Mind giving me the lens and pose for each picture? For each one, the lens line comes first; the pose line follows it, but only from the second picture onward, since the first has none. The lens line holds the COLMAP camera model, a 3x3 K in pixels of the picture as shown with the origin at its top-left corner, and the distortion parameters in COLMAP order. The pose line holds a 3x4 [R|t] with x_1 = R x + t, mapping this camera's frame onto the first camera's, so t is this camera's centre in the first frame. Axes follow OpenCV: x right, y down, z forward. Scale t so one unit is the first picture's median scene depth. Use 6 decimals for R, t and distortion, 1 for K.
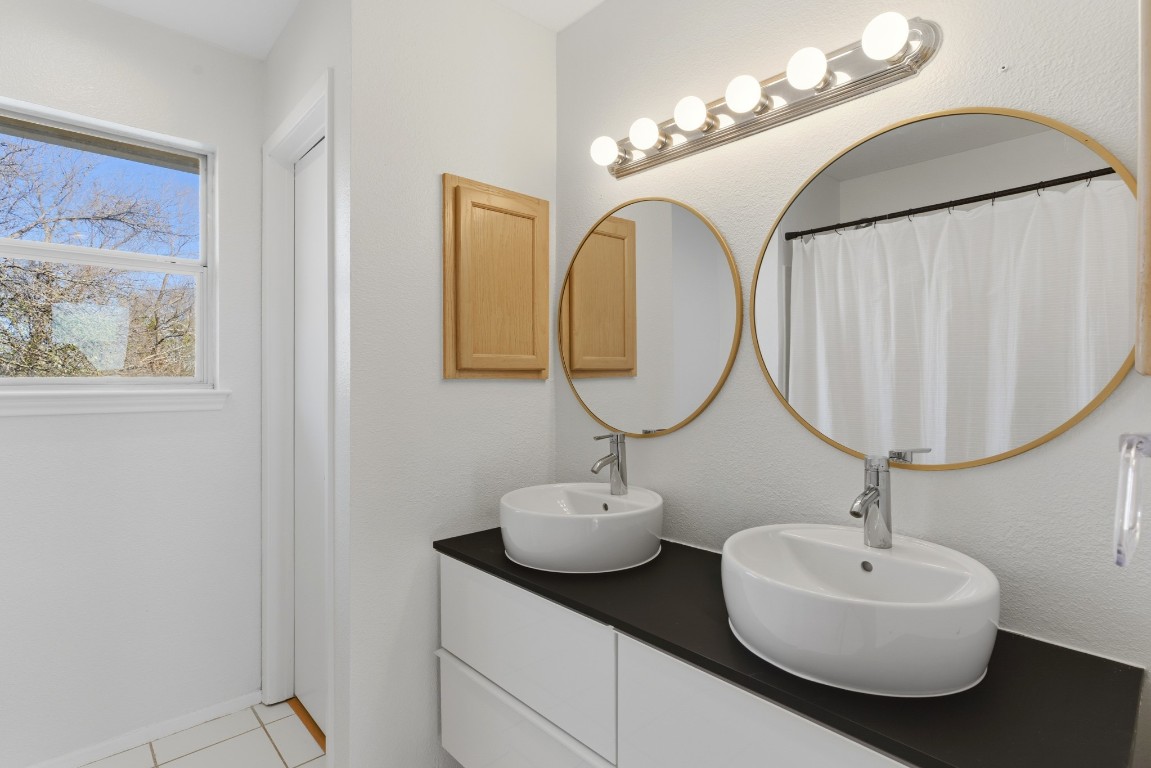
lens RADIAL K [[565.1, 0, 581.0], [0, 565.1, 378.6], [0, 0, 1]] dist [0.000046, 0.000709]
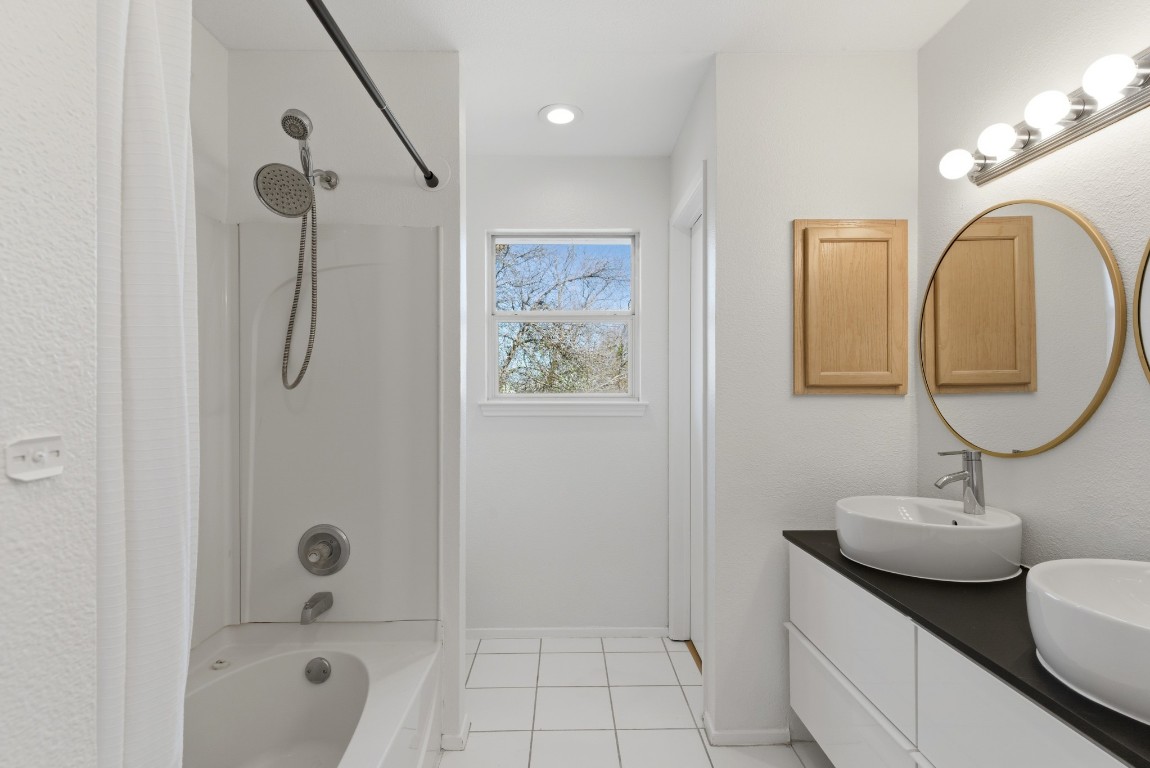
lens RADIAL K [[564.6, 0, 580.5], [0, 564.6, 378.7], [0, 0, 1]] dist [0.000046, 0.000709]
pose [[0.750219, -0.018059, -0.660943, 0.186649], [0.000979, 0.999656, -0.026202, -0.001924], [0.661189, 0.019011, 0.749979, -0.161623]]
